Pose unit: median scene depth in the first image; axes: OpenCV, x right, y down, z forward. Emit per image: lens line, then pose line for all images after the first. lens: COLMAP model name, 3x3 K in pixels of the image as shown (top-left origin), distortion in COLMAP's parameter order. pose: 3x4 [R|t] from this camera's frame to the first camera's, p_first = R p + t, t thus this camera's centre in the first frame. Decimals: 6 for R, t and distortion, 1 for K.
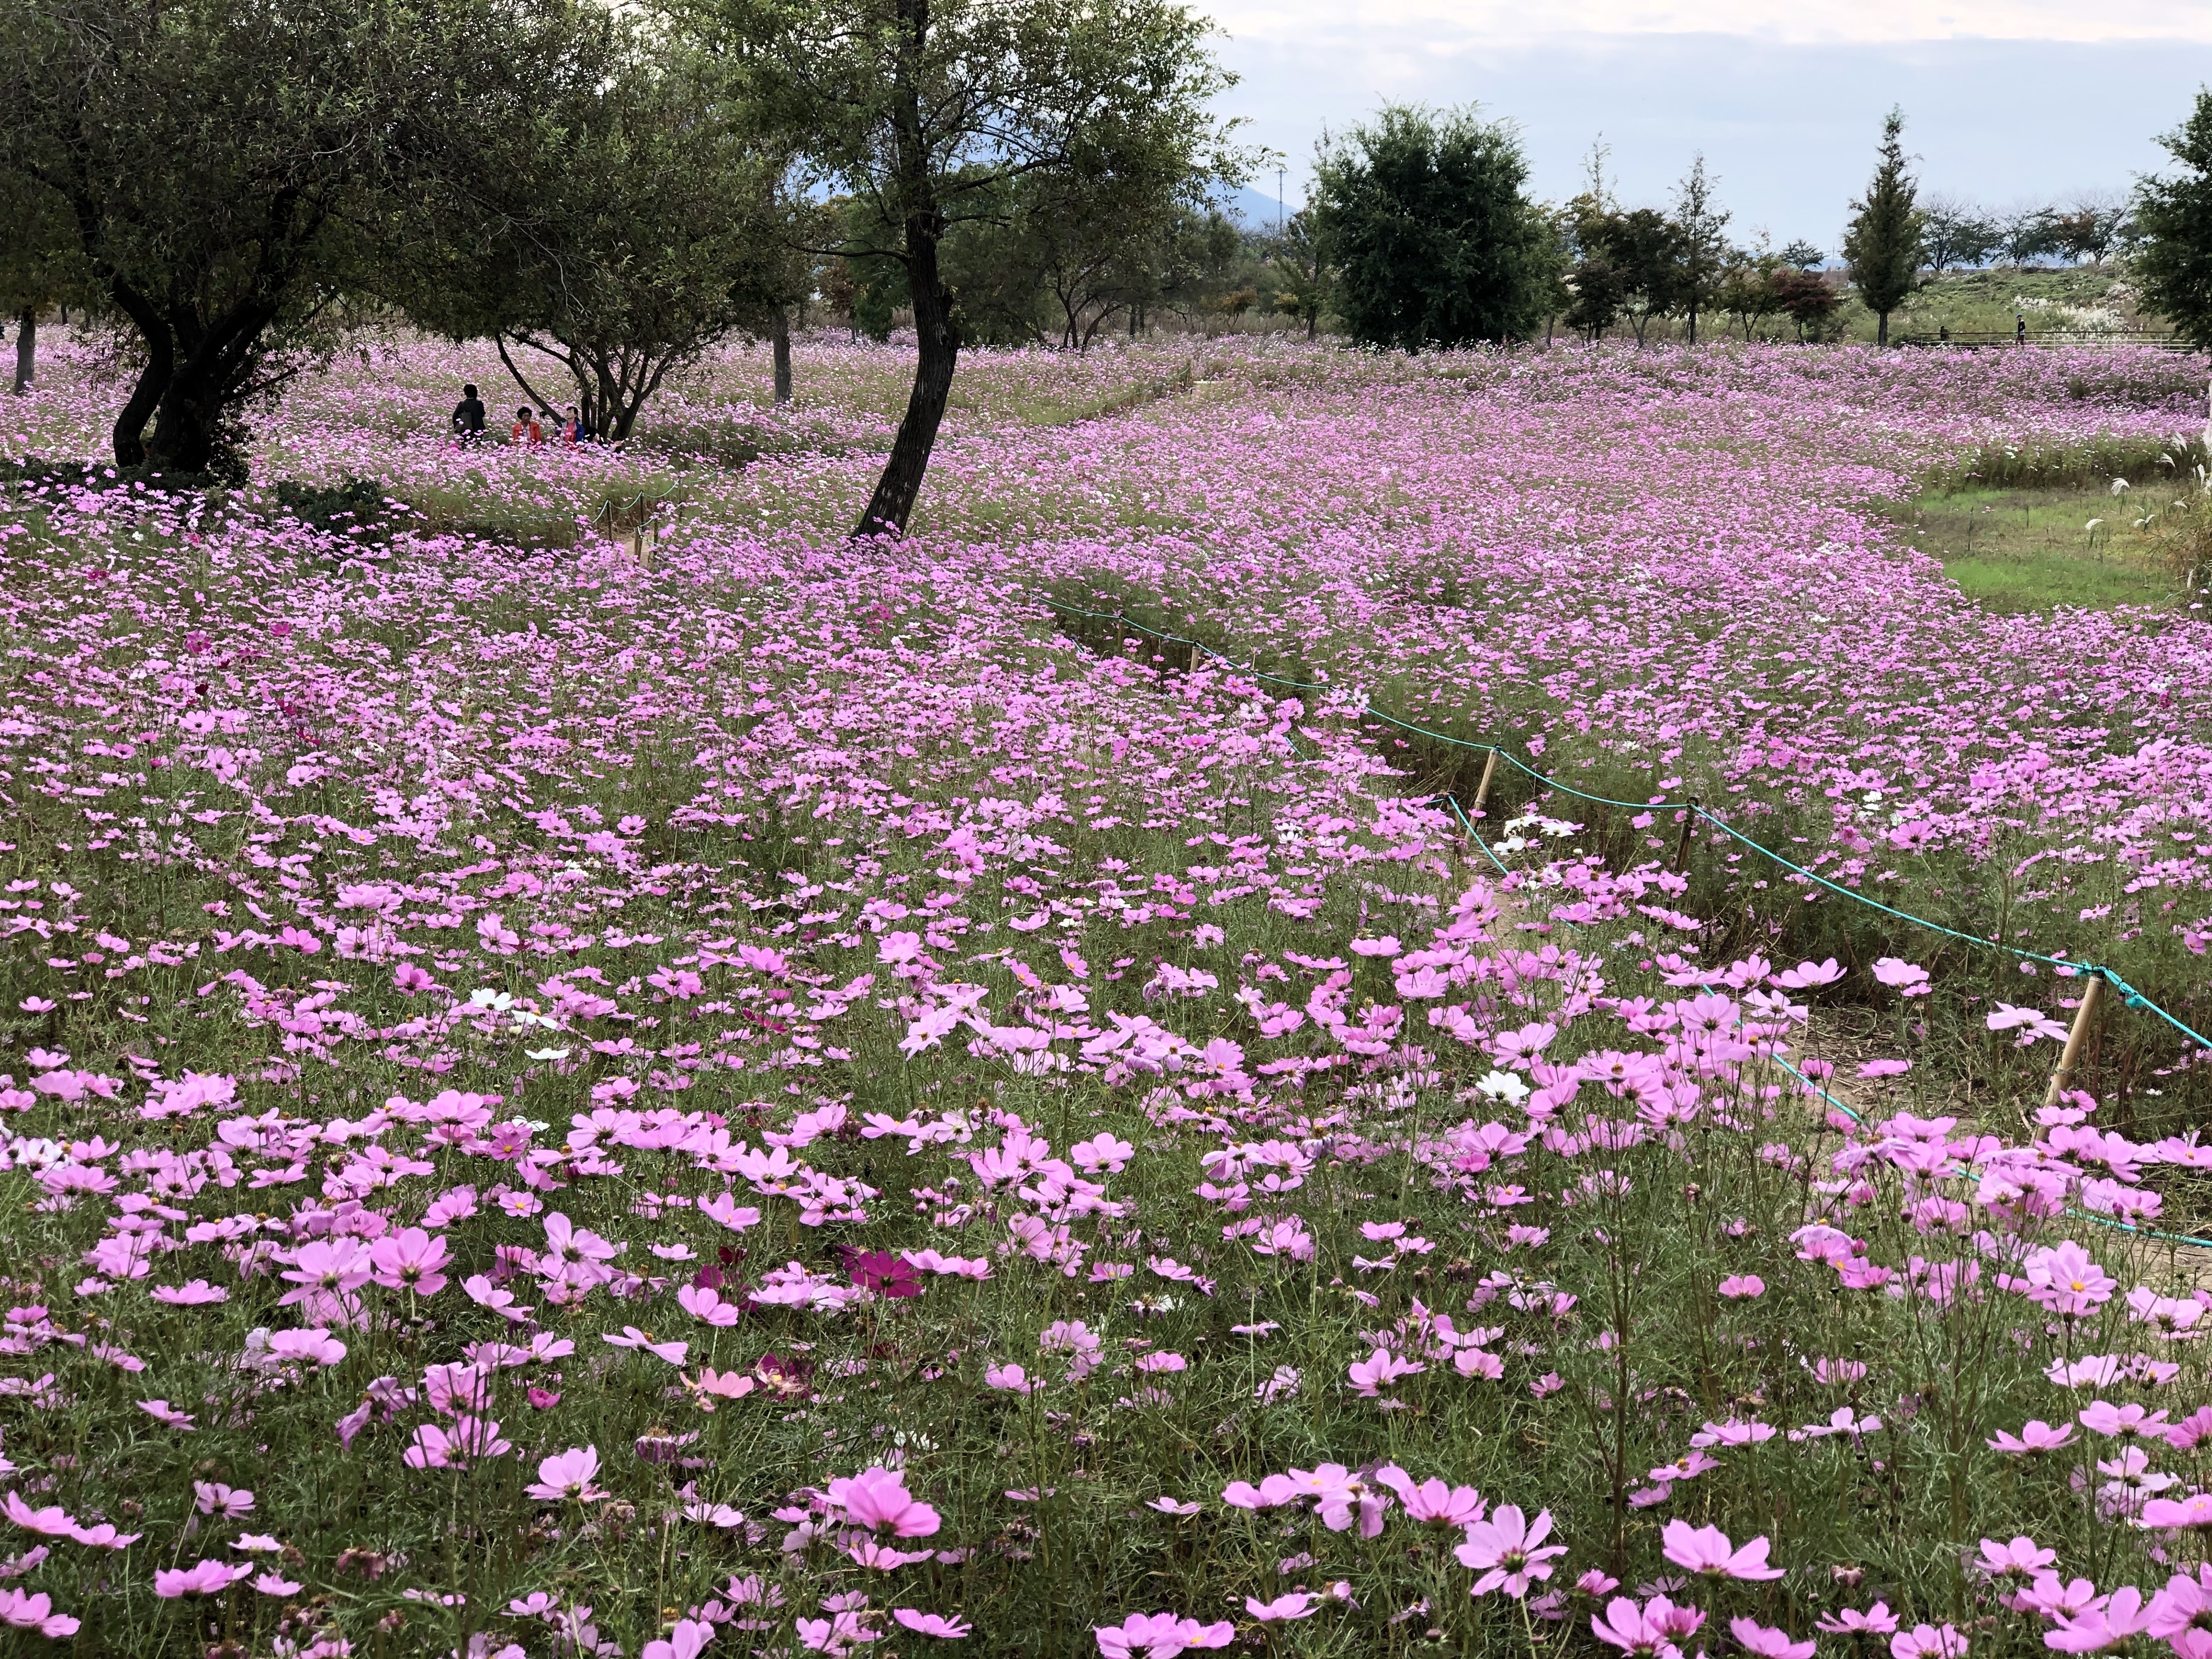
lens RADIAL K [[3443.7, 0, 1108.4], [0, 3443.7, 766.9], [0, 0, 1]] dist [0.157665, -0.474820]
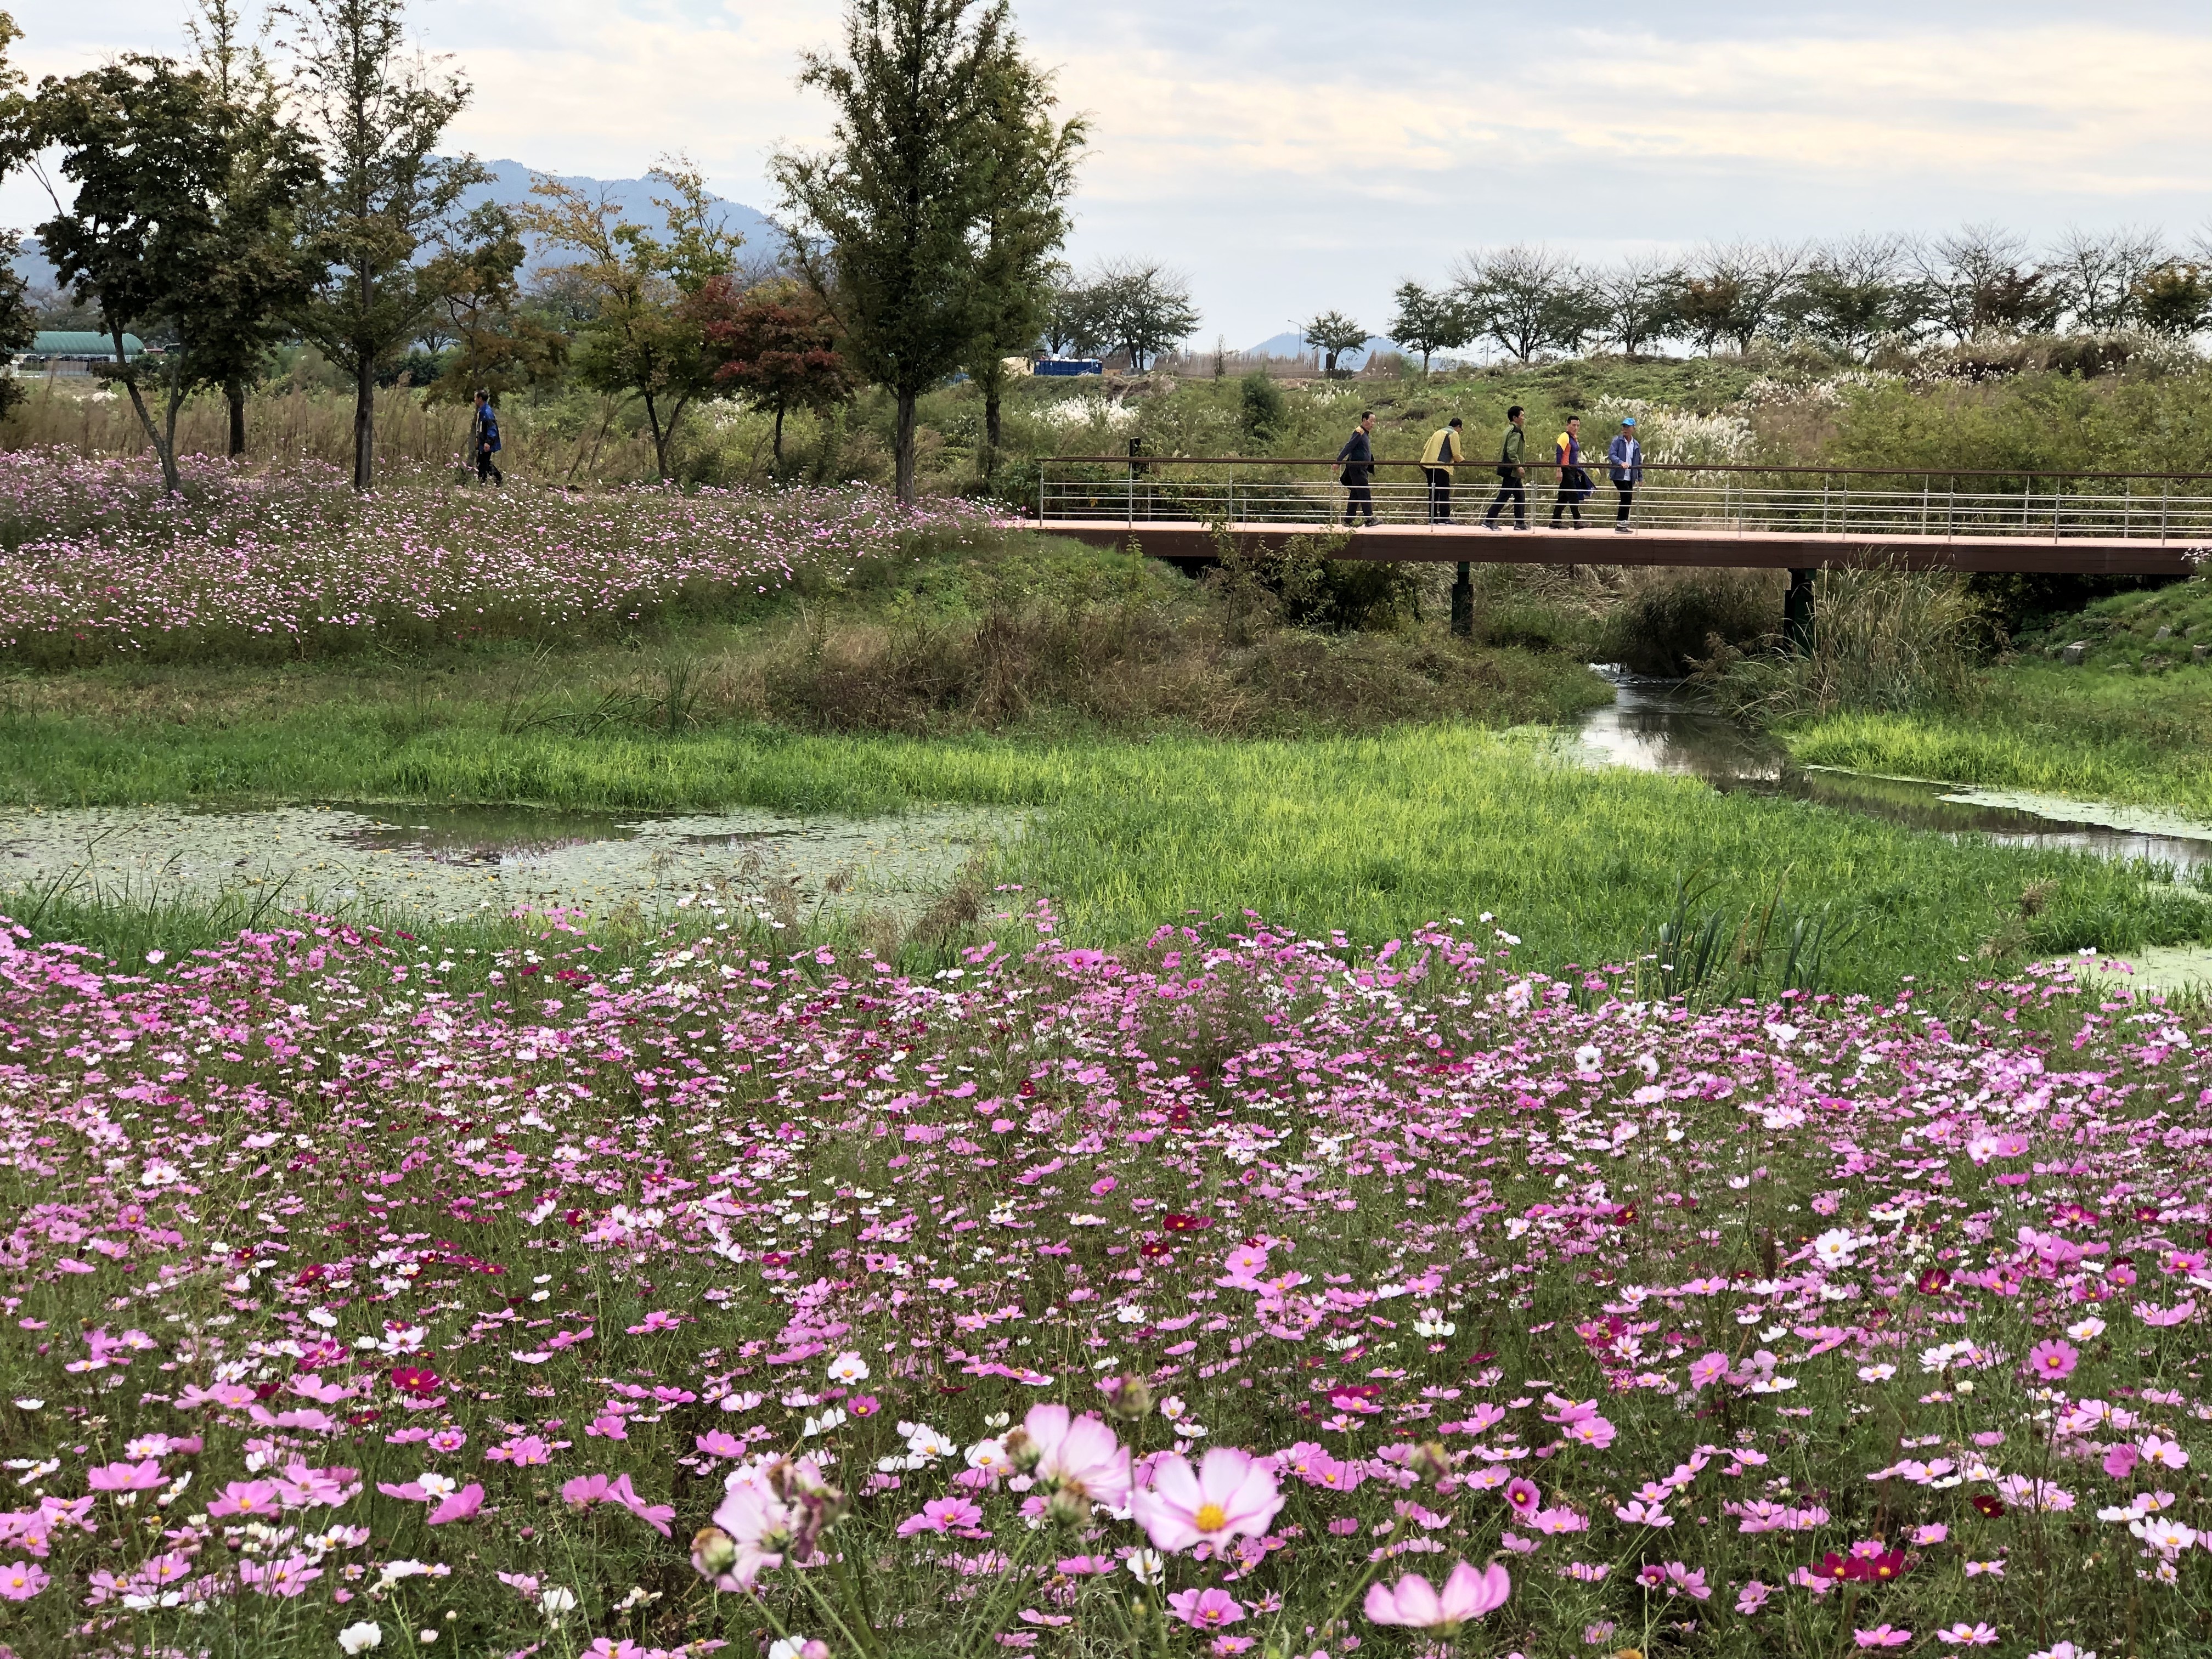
lens RADIAL K [[3441.2, 0, 1106.0], [0, 3441.2, 829.5], [0, 0, 1]] dist [0.013881, 0.210717]
pose [[0.997326, 0.008379, 0.072598, 0.517244], [-0.007603, 0.999911, -0.010950, -0.200655], [-0.072684, 0.010369, 0.997301, 1.570634]]
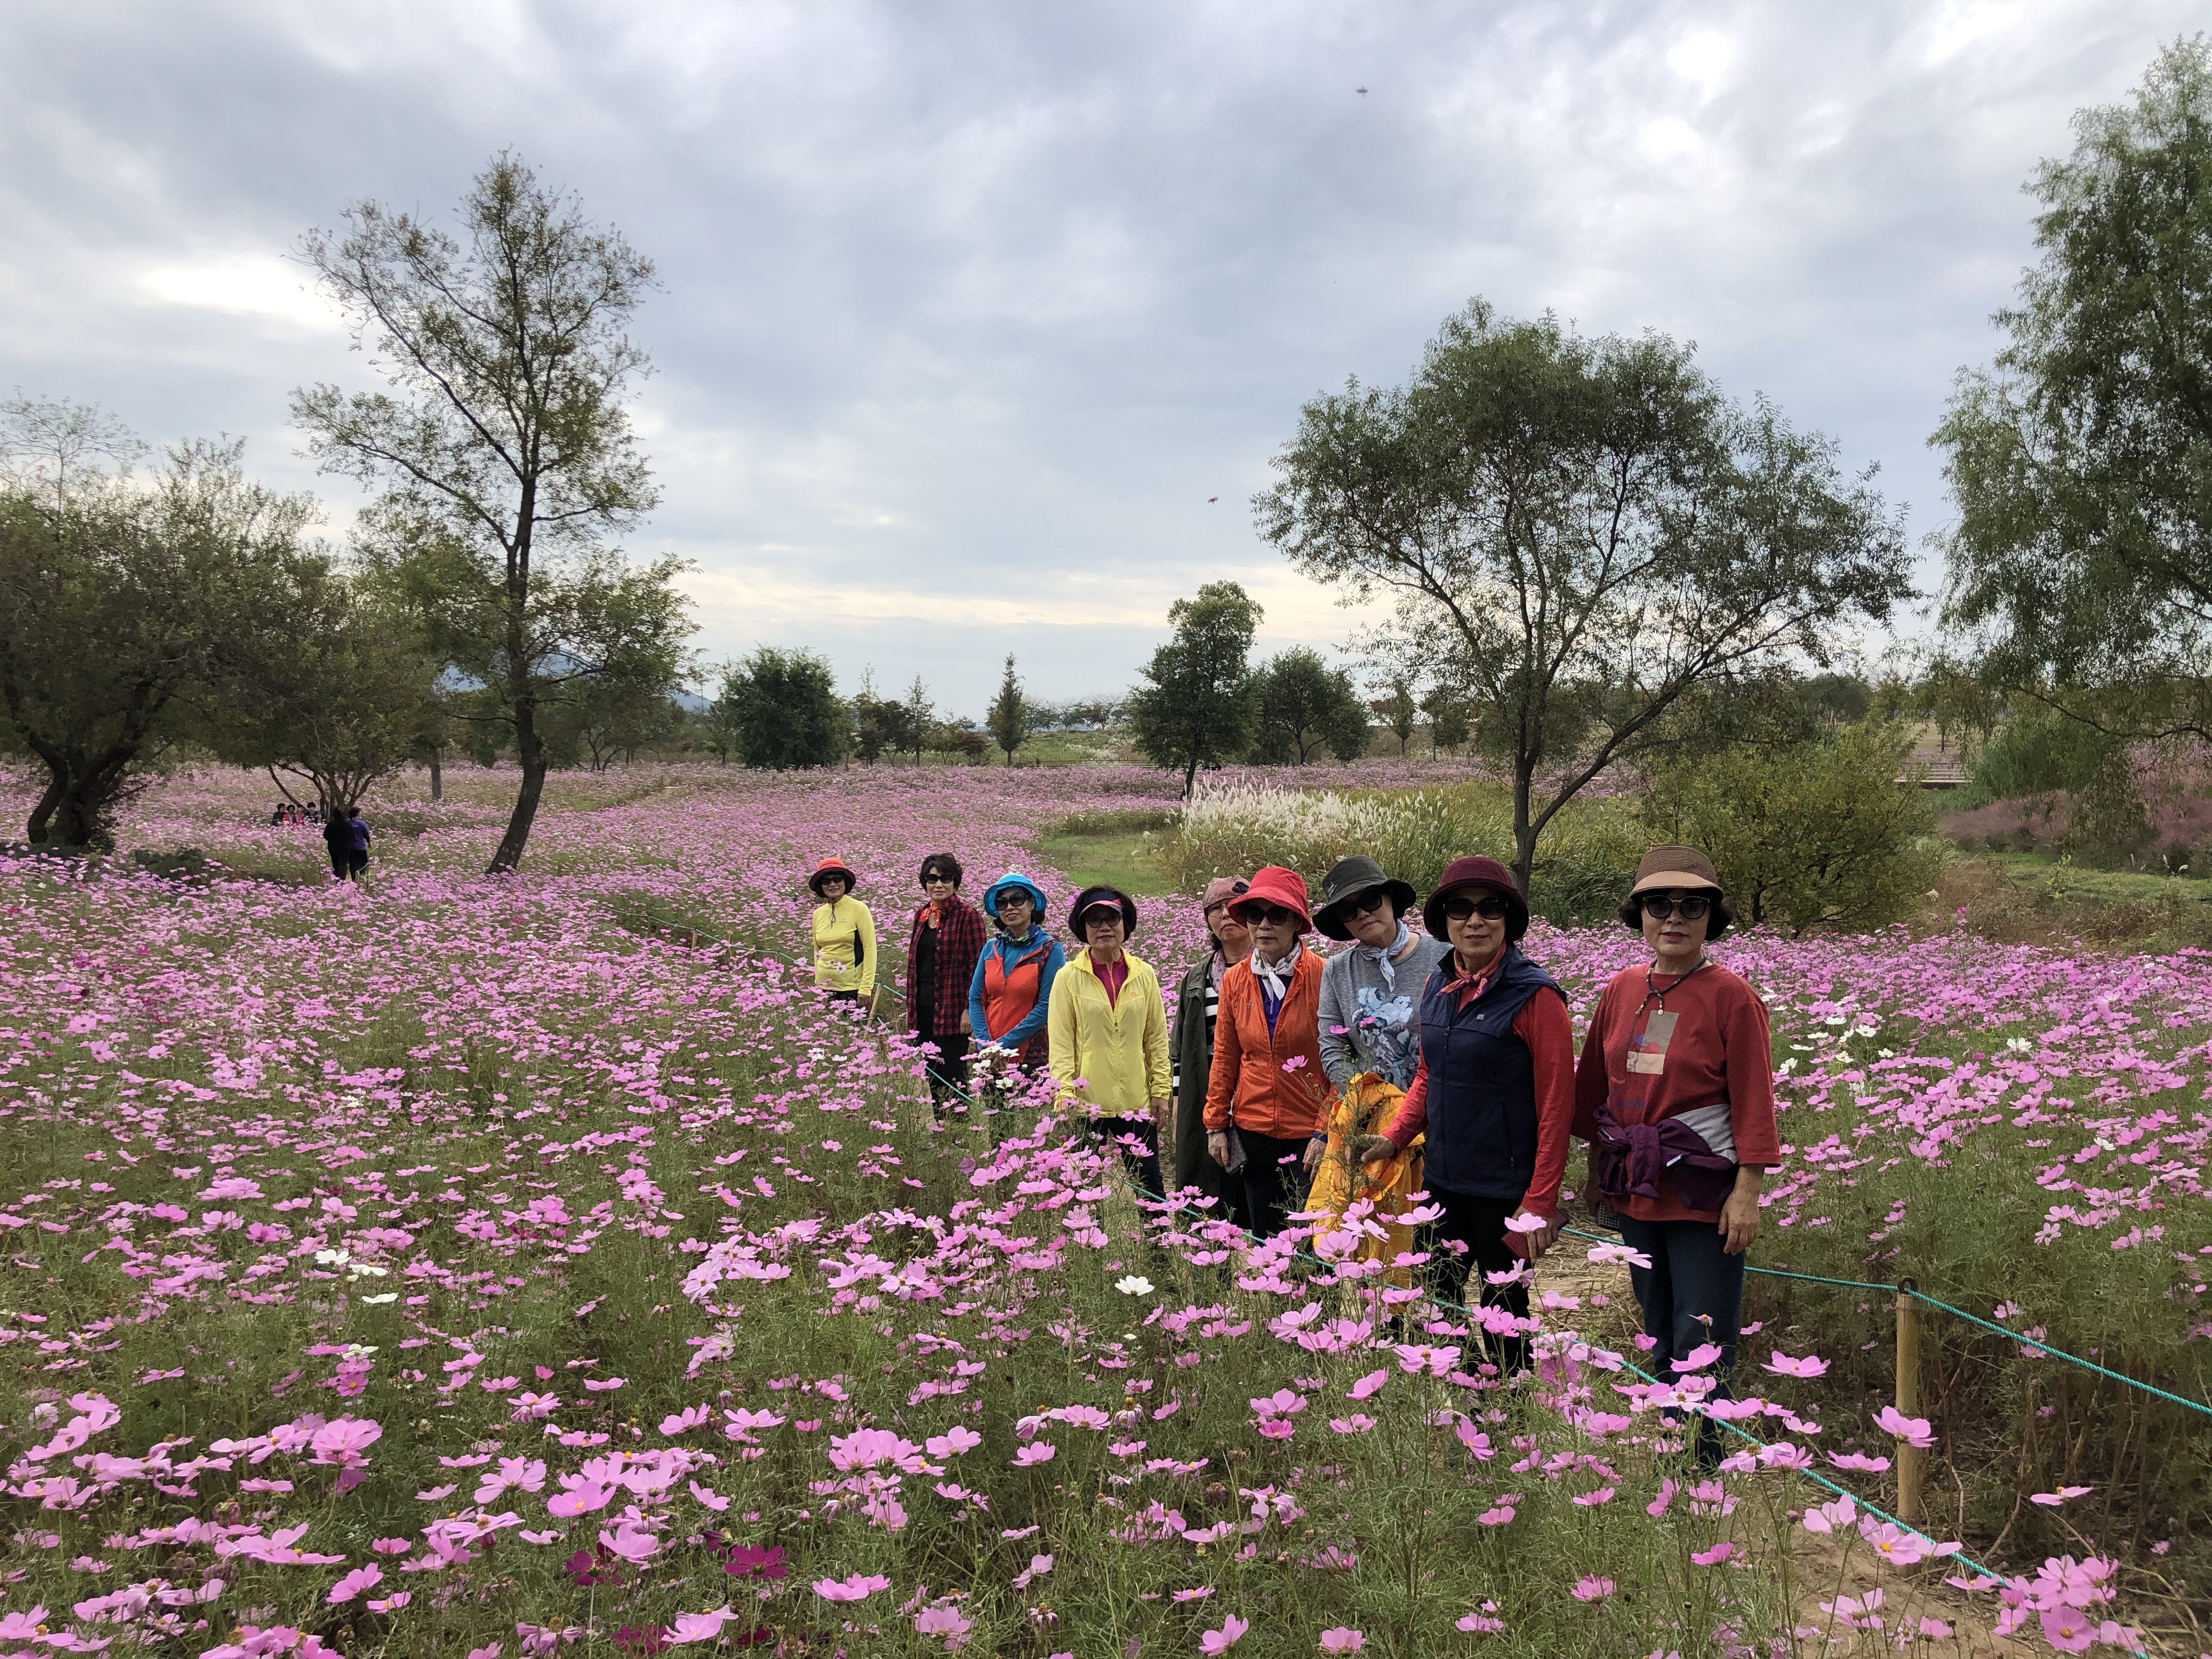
lens RADIAL K [[1727.9, 0, 1108.5], [0, 1727.9, 815.5], [0, 0, 1]] dist [0.007297, 0.006562]
pose [[0.961160, -0.013478, 0.275663, -0.005856], [0.039119, 0.995376, -0.087729, -0.002408], [-0.273206, 0.095105, 0.957243, 0.021780]]
